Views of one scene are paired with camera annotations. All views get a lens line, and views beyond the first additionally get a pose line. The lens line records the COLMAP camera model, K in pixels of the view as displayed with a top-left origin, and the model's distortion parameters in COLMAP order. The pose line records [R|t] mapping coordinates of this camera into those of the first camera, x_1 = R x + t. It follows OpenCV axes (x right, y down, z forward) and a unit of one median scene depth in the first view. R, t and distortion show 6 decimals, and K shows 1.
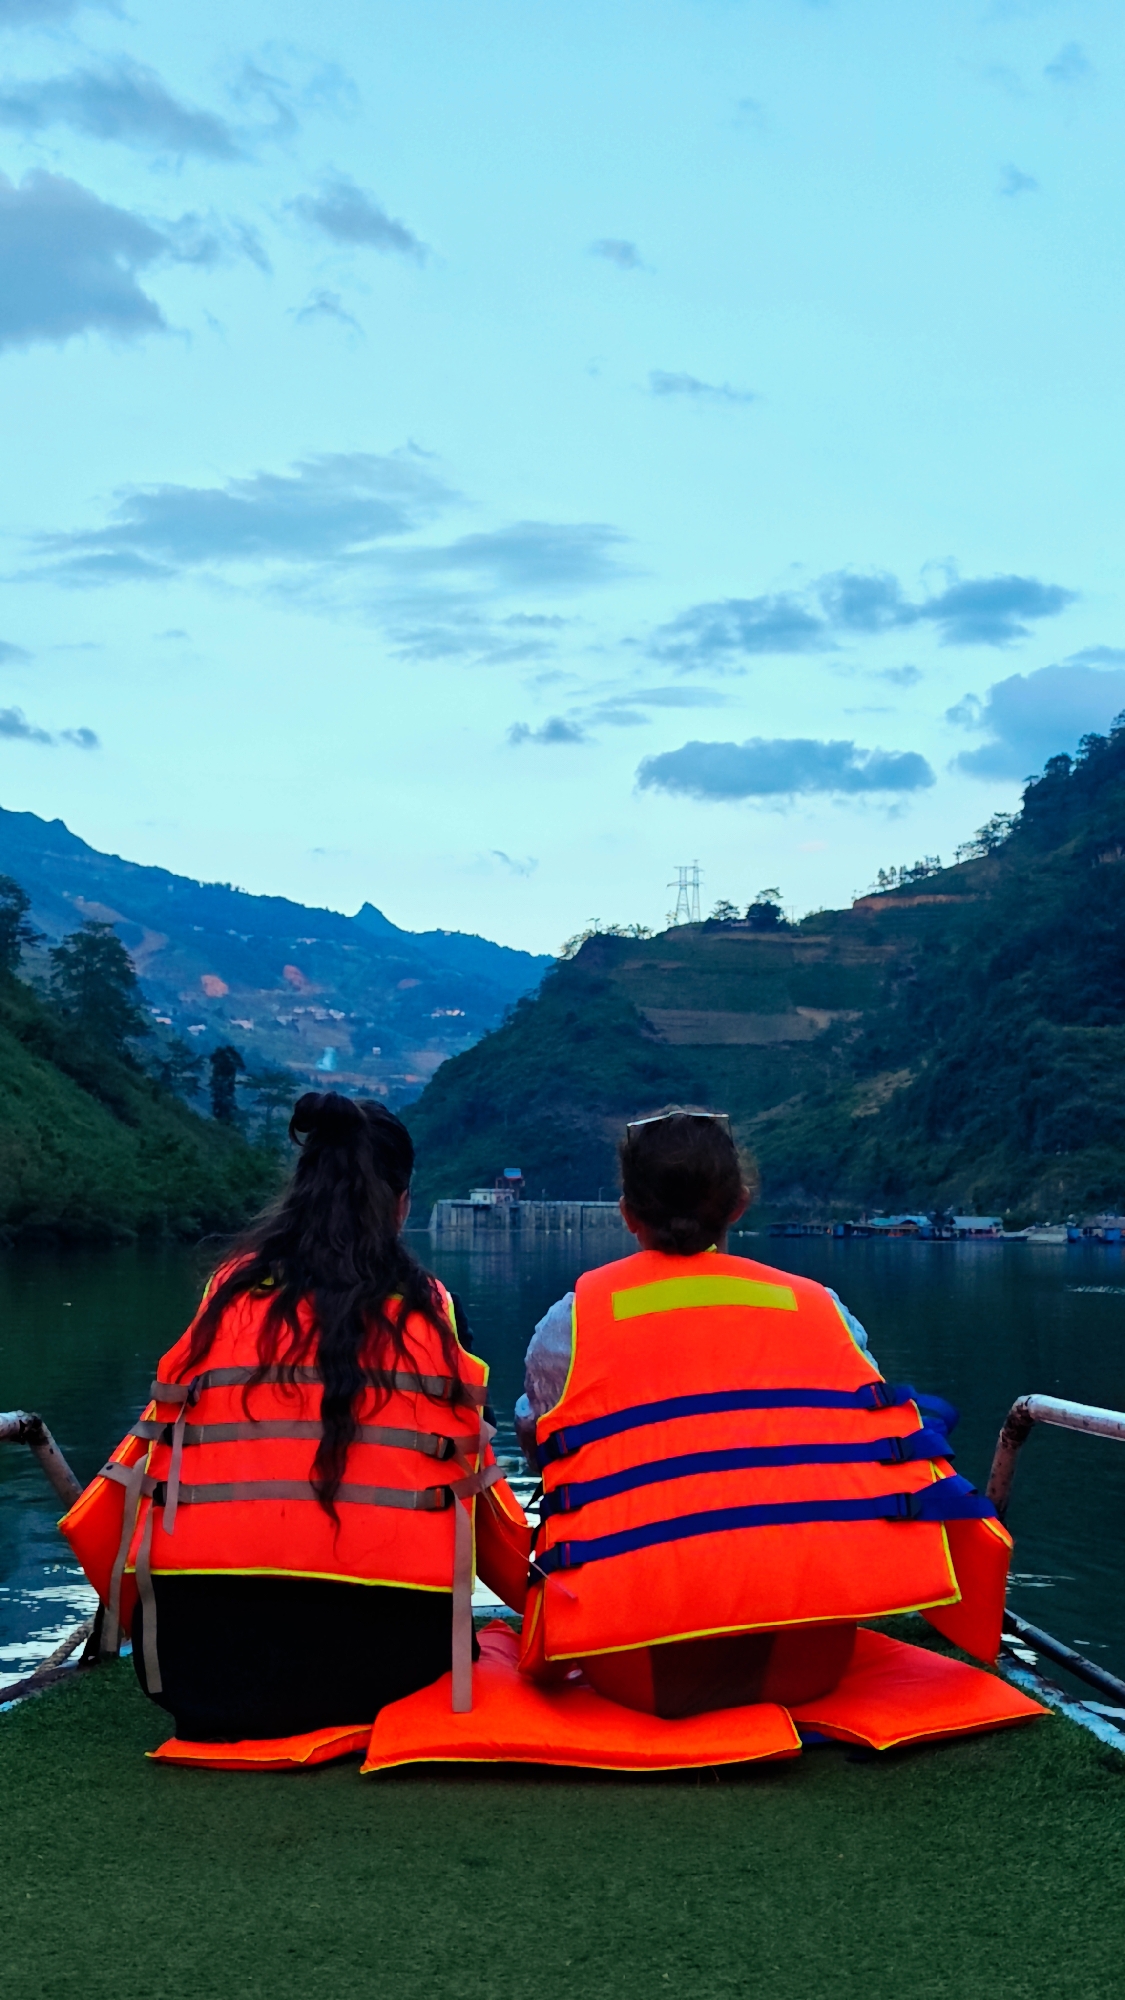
lens RADIAL K [[2577.1, 0, 554.9], [0, 2577.1, 998.3], [0, 0, 1]] dist [0.224814, 0.000000]
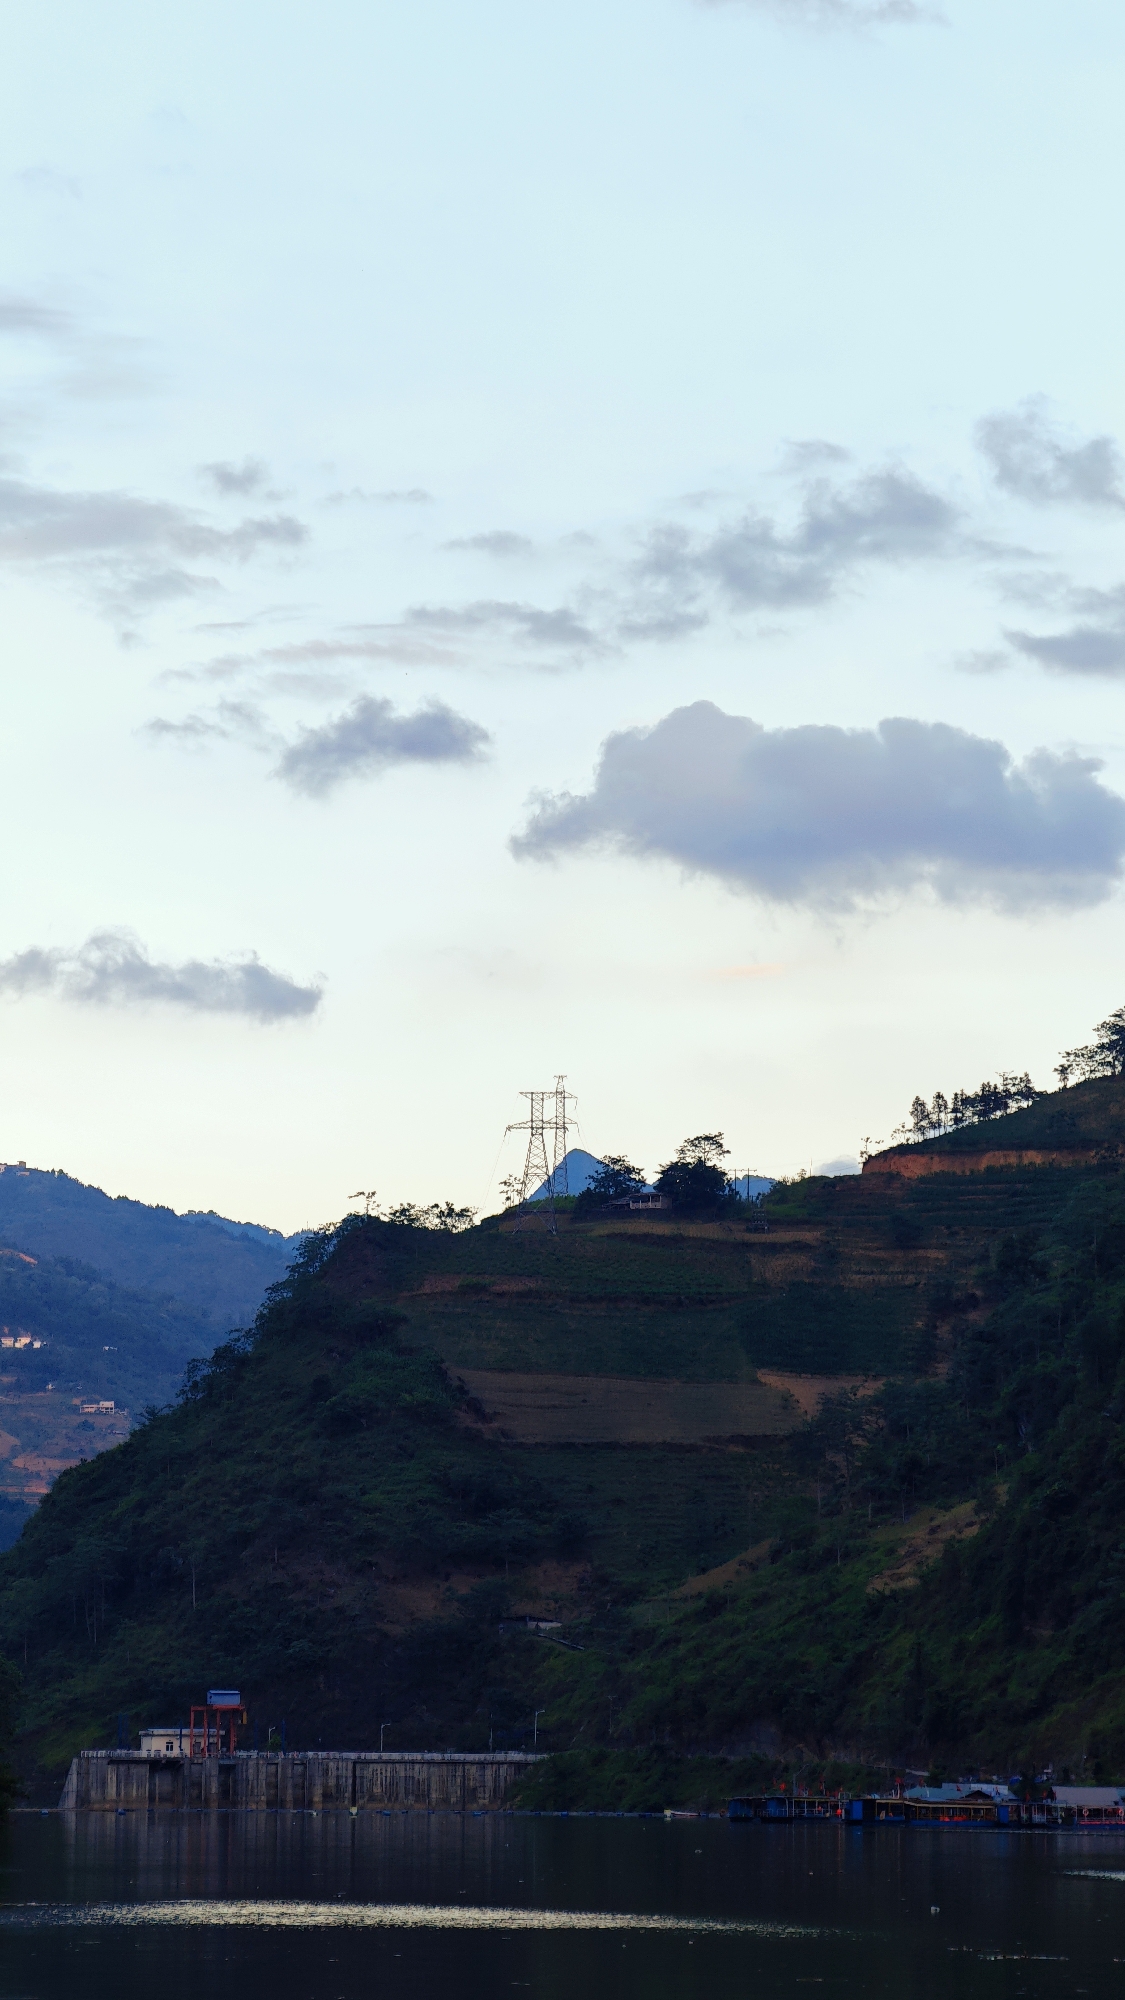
lens RADIAL K [[5829.6, 0, 564.8], [0, 5829.6, 998.9], [0, 0, 1]] dist [0.354789, 0.000000]
pose [[0.997665, 0.009495, 0.067641, -0.025802], [-0.006363, 0.998904, -0.046363, -0.016935], [-0.068007, 0.045824, 0.996632, -0.175044]]
